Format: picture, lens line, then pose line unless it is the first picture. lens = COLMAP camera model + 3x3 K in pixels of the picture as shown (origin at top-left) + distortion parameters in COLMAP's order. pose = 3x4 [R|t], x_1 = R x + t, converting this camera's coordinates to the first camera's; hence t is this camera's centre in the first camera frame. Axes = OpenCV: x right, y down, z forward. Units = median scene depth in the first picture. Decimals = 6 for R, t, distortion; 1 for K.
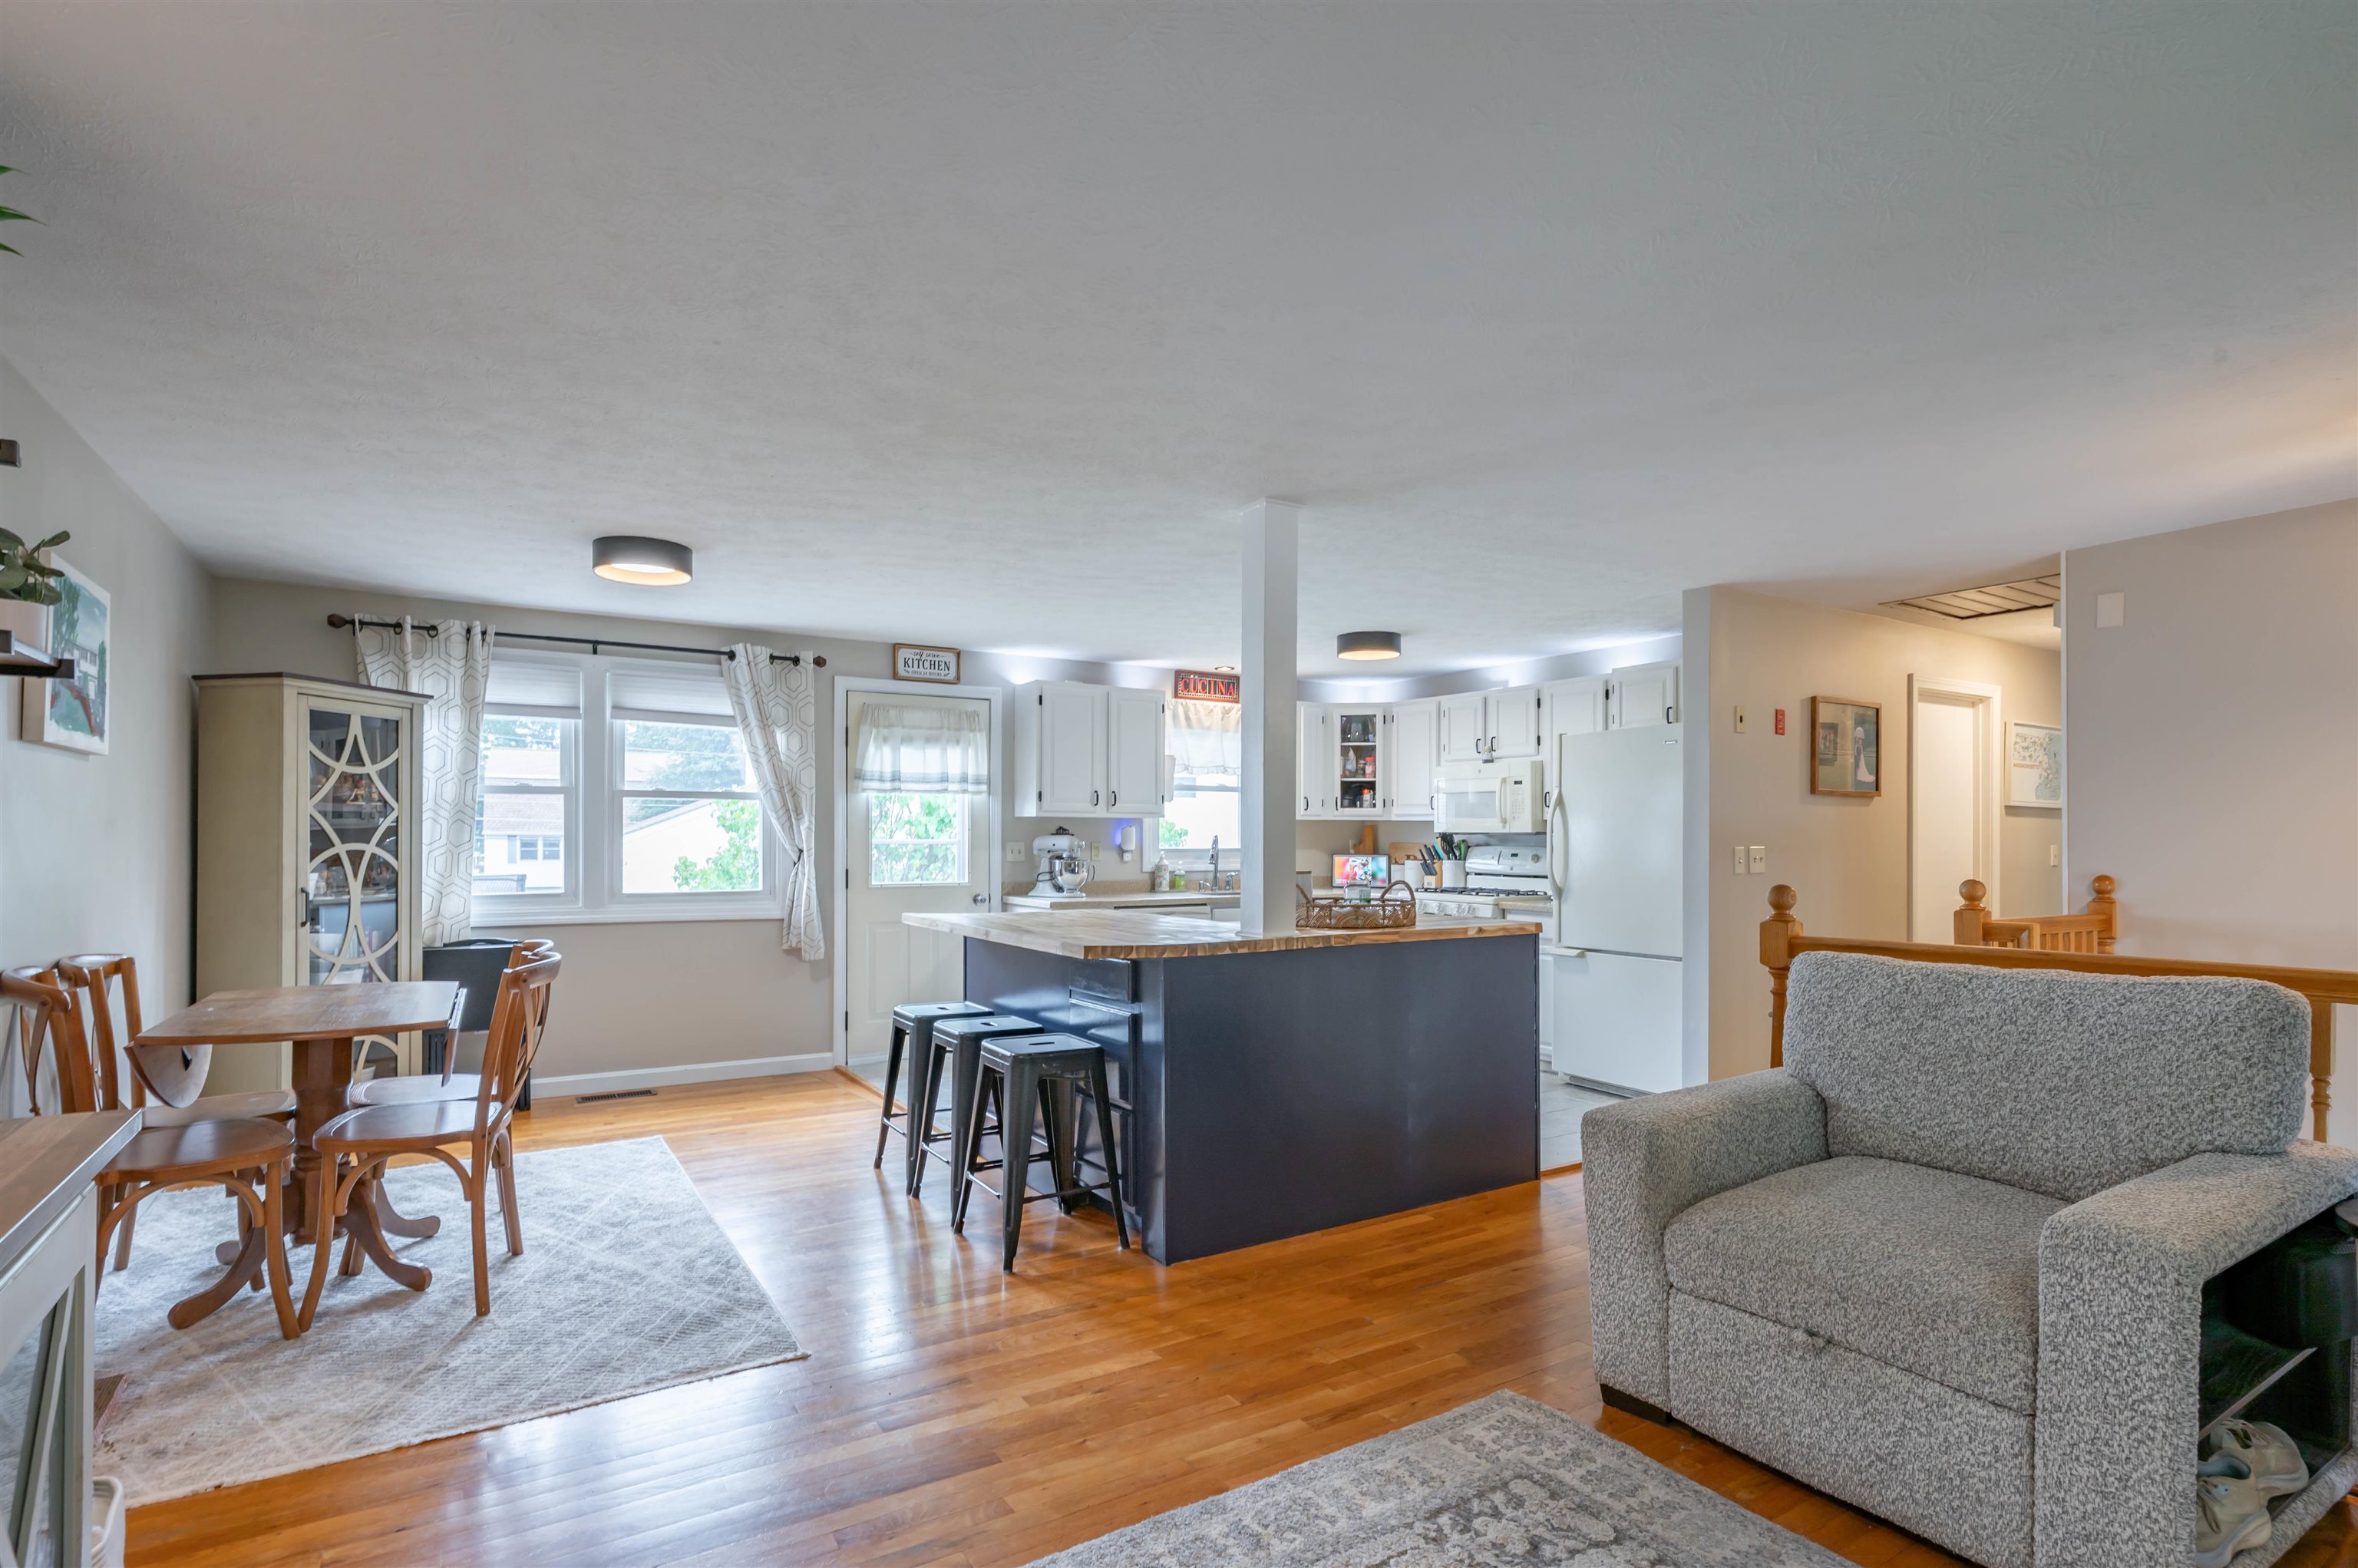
lens RADIAL K [[1144.6, 0, 1190.8], [0, 1144.6, 839.4], [0, 0, 1]] dist [-0.003900, -0.000031]
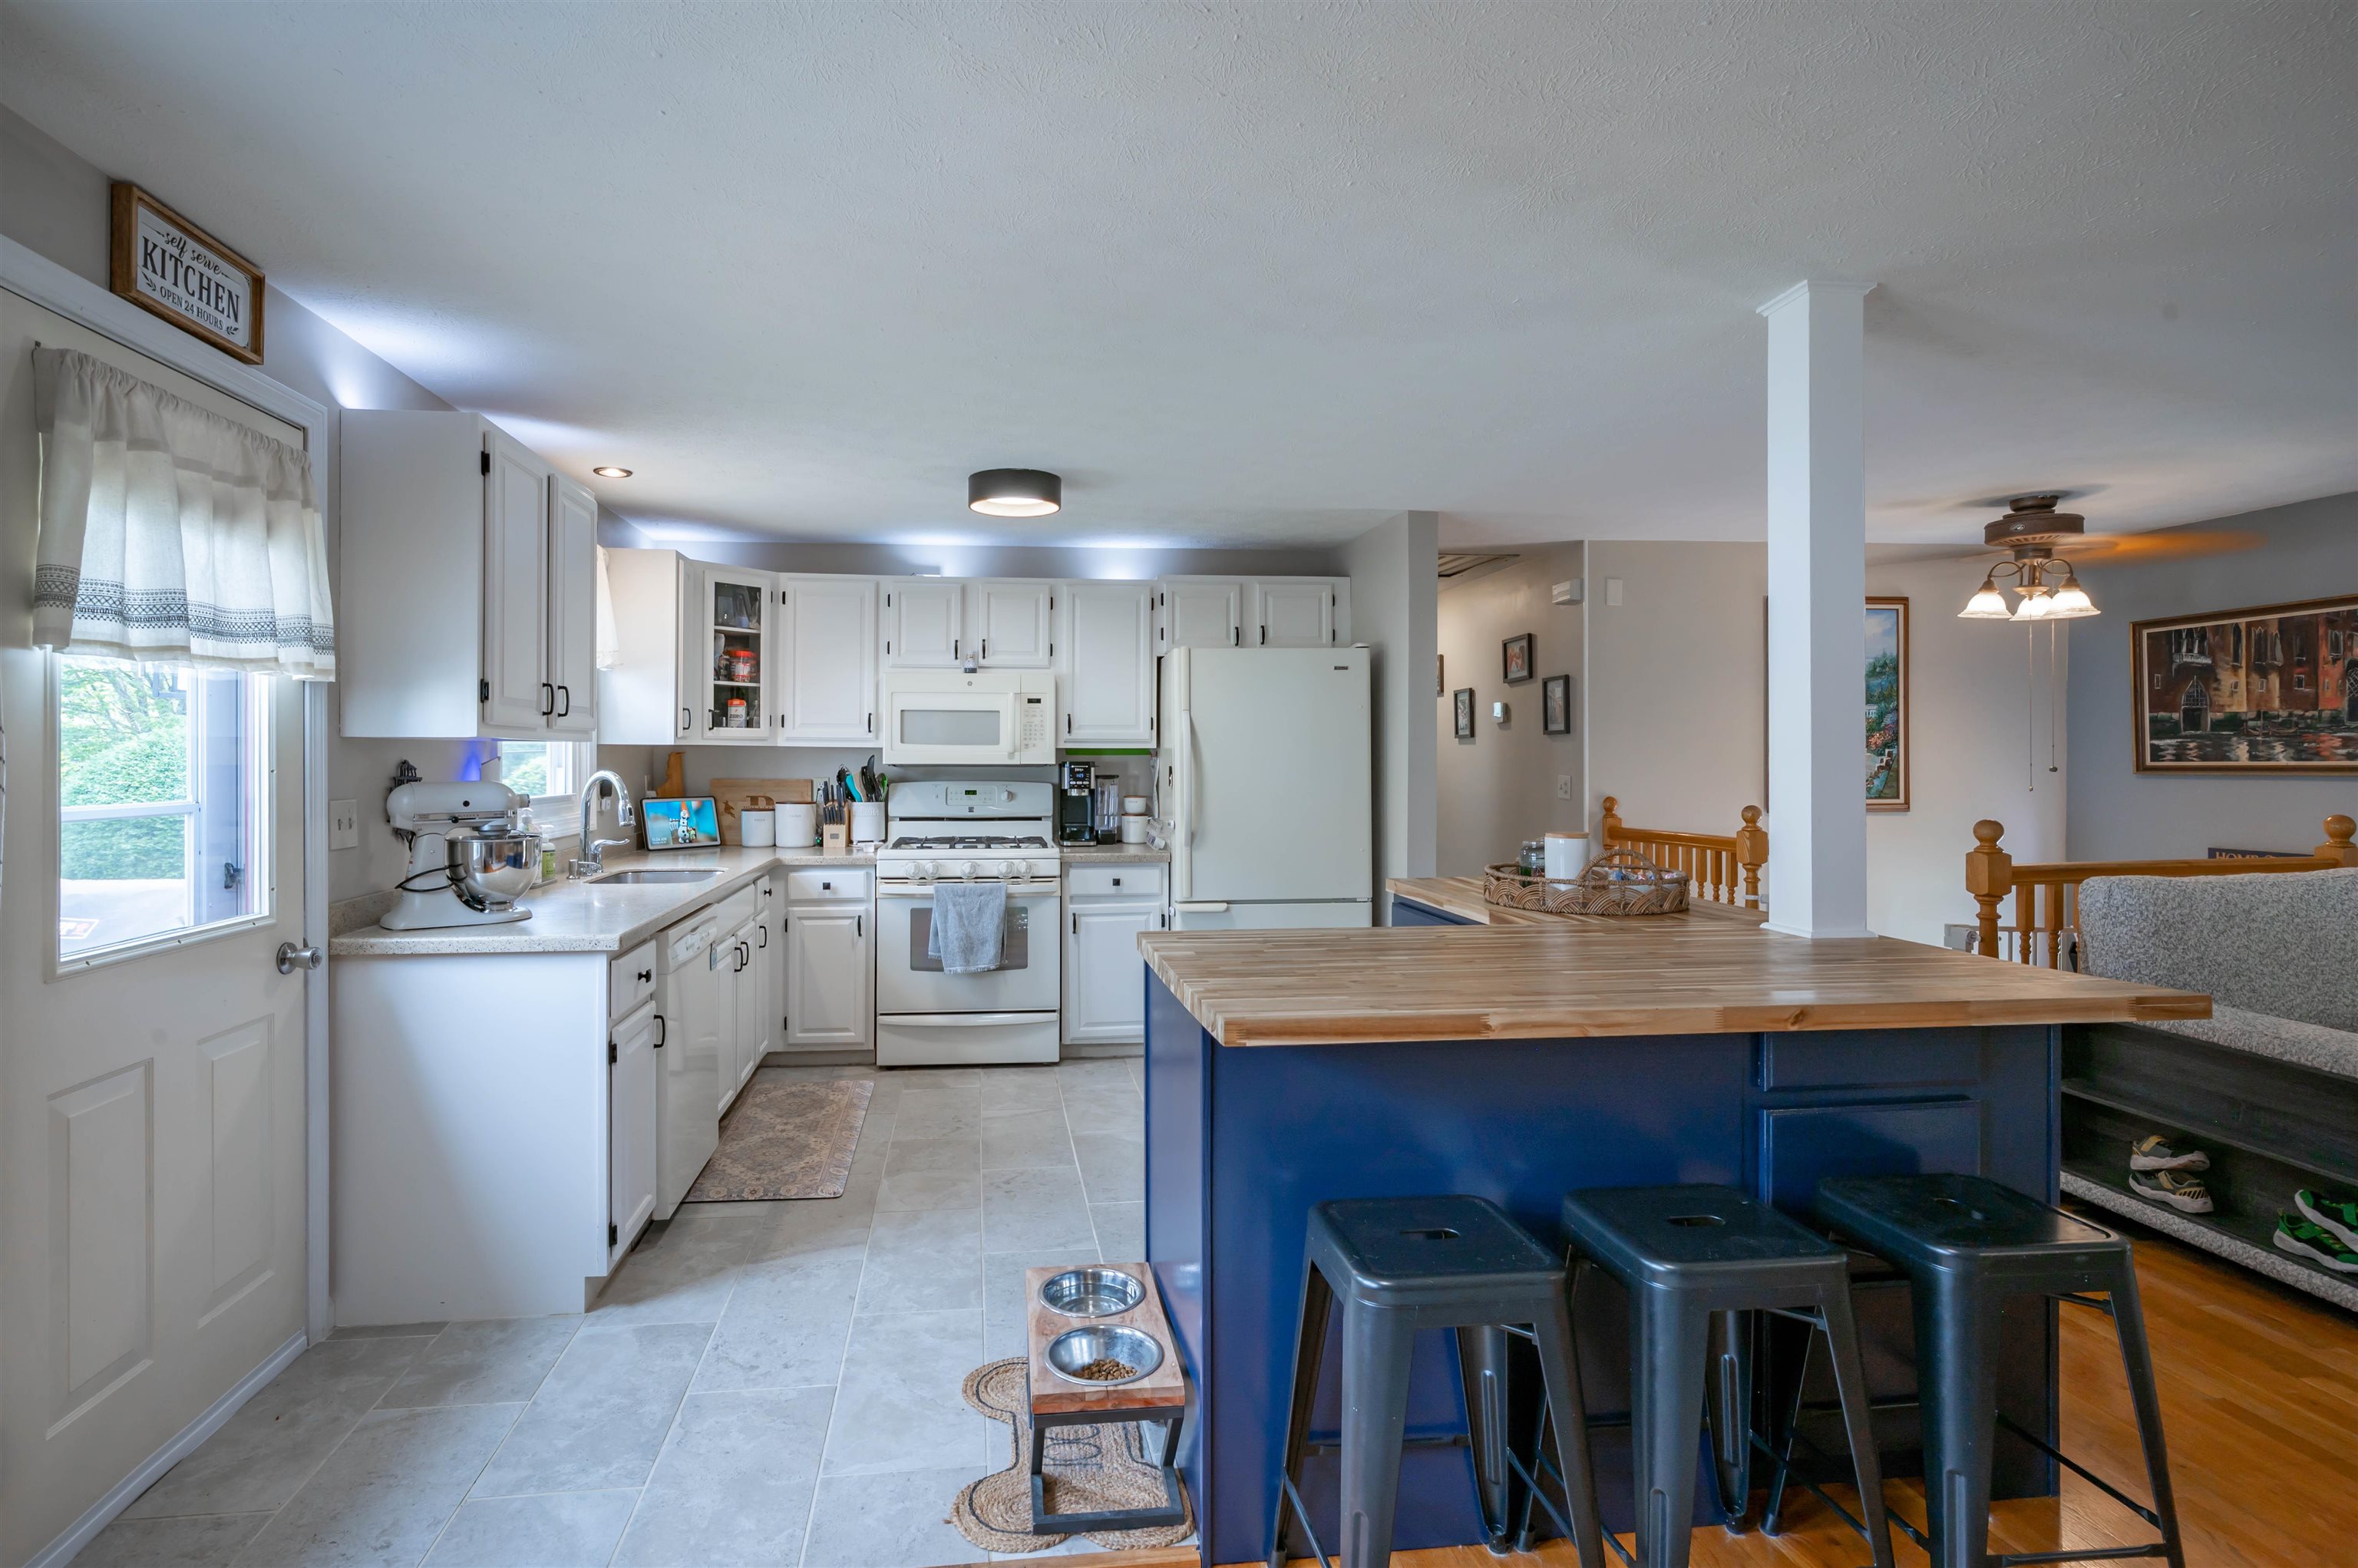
lens RADIAL K [[1159.8, 0, 1112.9], [0, 1159.8, 759.2], [0, 0, 1]] dist [0.003414, 0.001266]
pose [[0.449517, -0.006411, 0.893249, -0.424205], [0.005484, 0.999975, 0.004418, -0.013291], [-0.893255, 0.002913, 0.449541, 0.619019]]
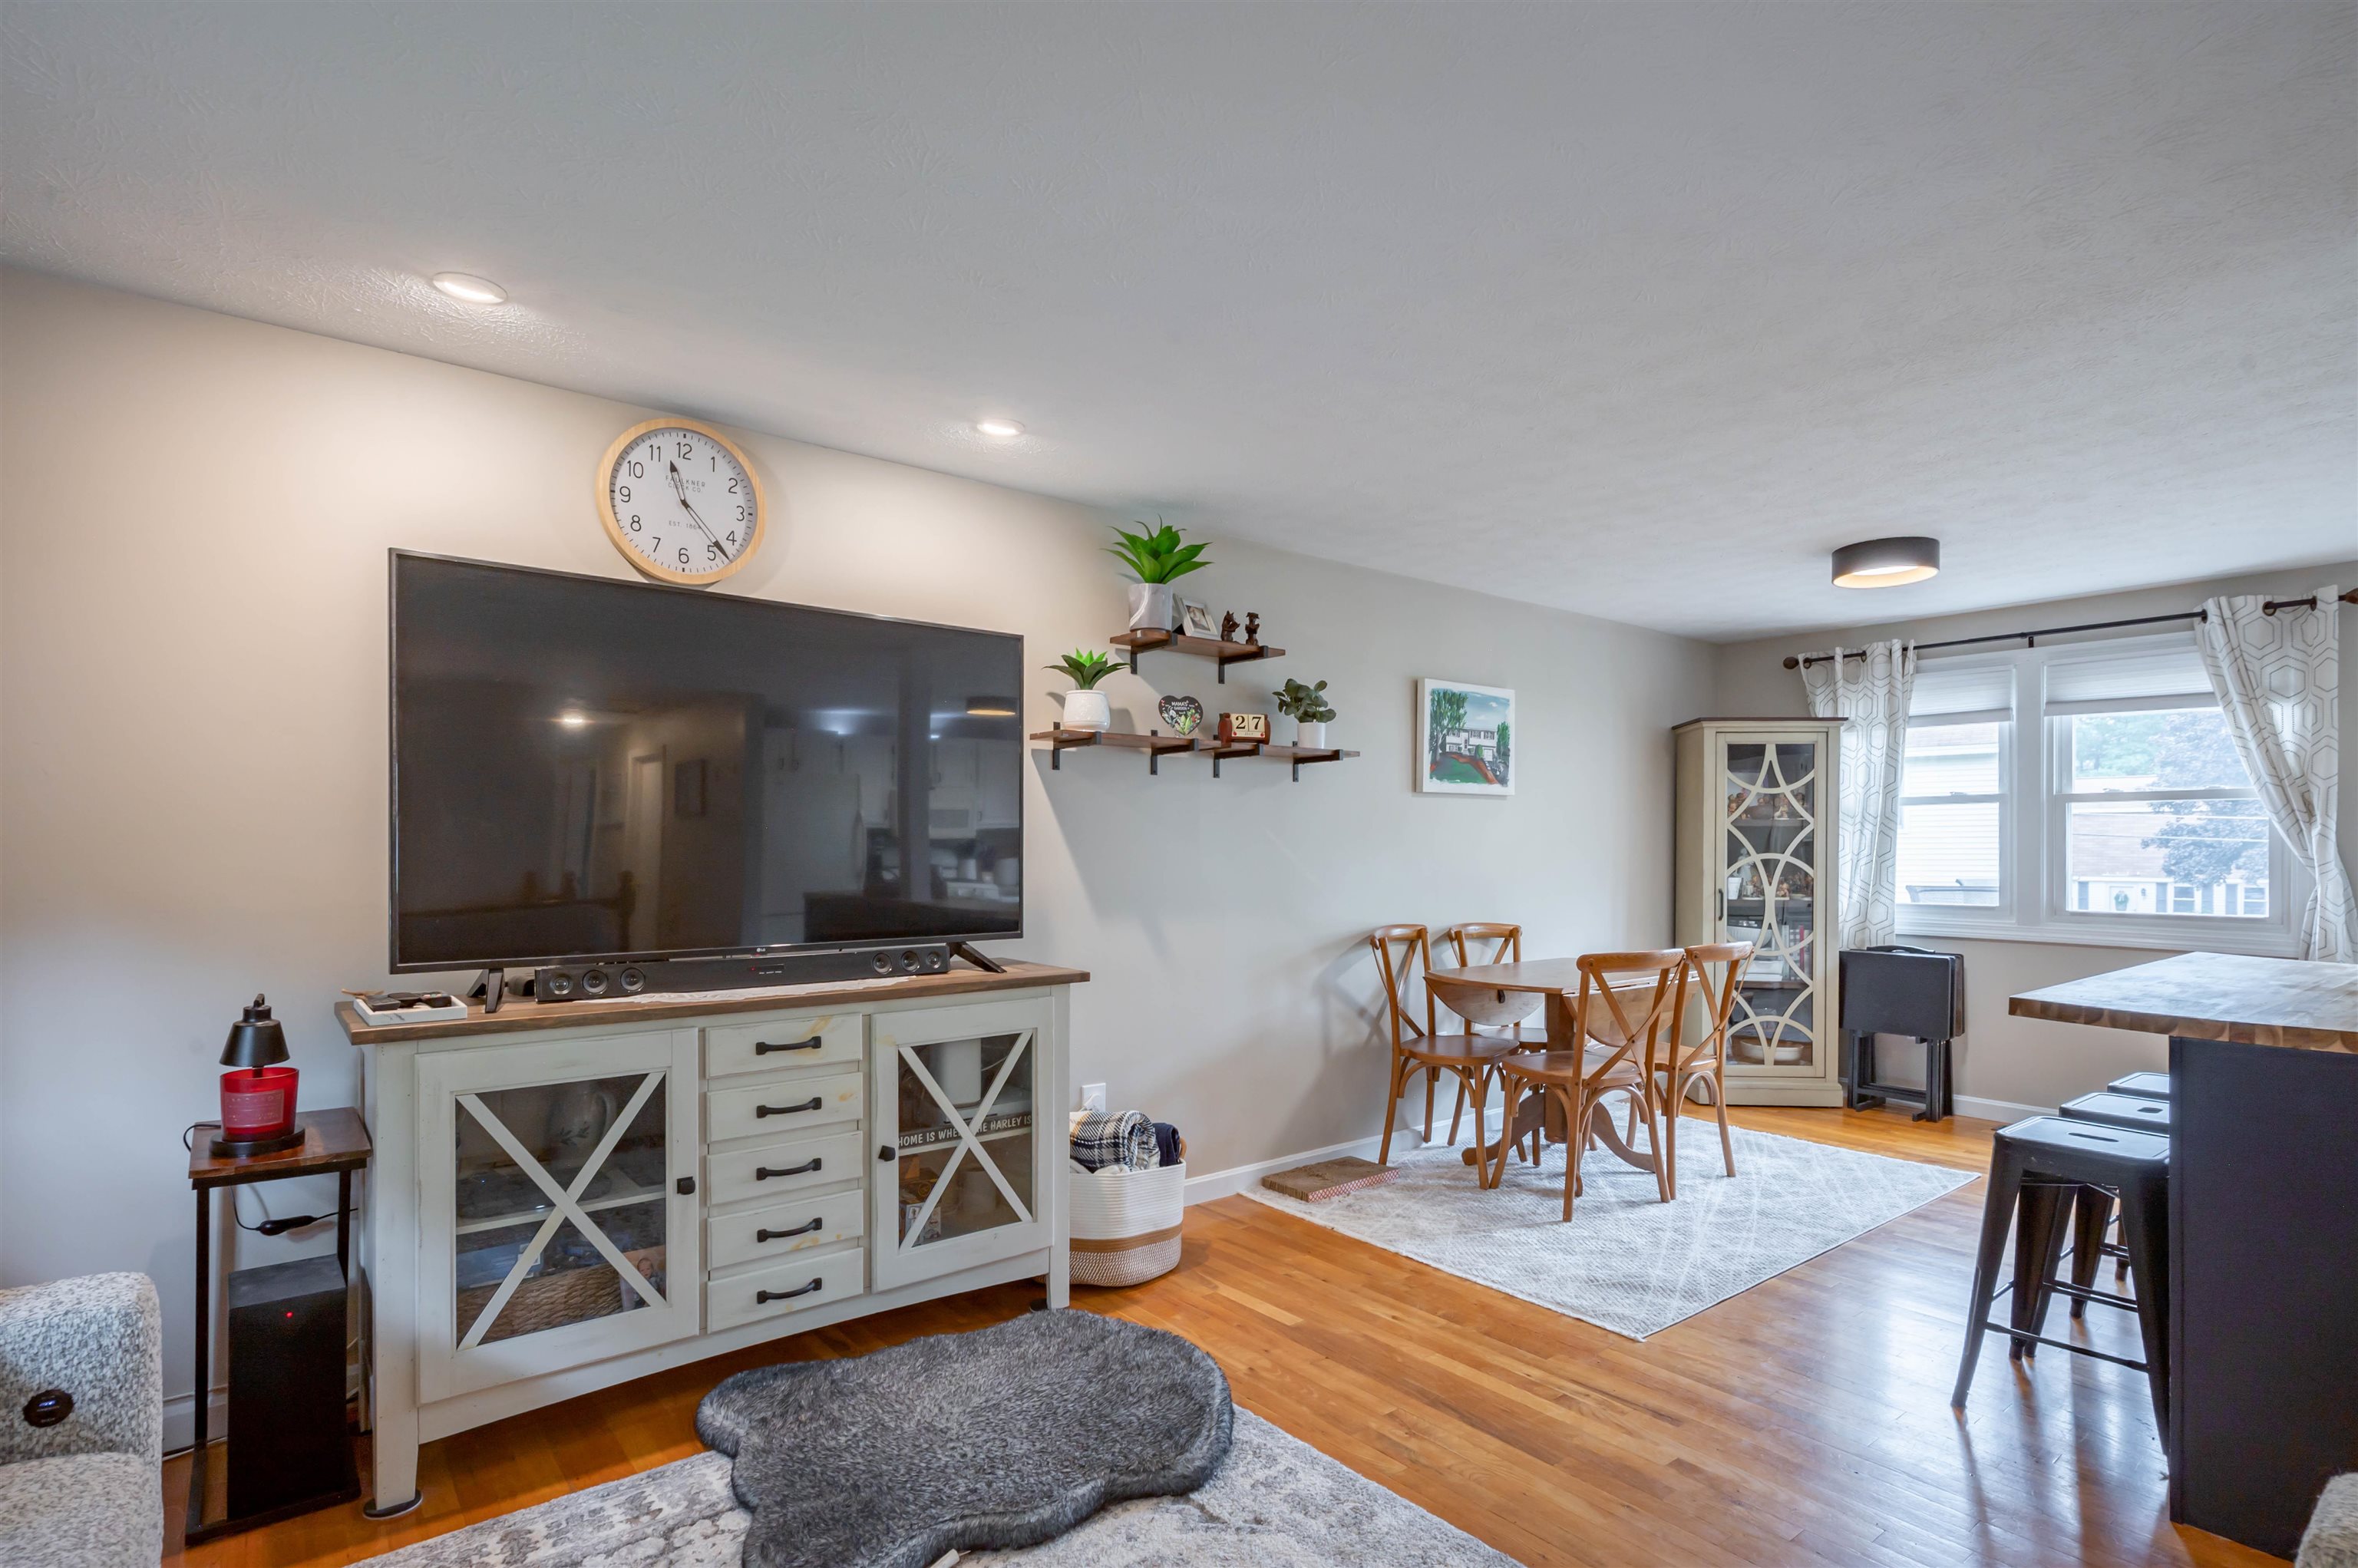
lens RADIAL K [[1173.8, 0, 1201.4], [0, 1173.8, 856.6], [0, 0, 1]] dist [-0.000759, -0.000453]
pose [[0.110622, 0.005864, -0.993845, 0.296877], [-0.000505, 0.999983, 0.005844, 0.000081], [0.993862, -0.000145, 0.110623, 0.208192]]
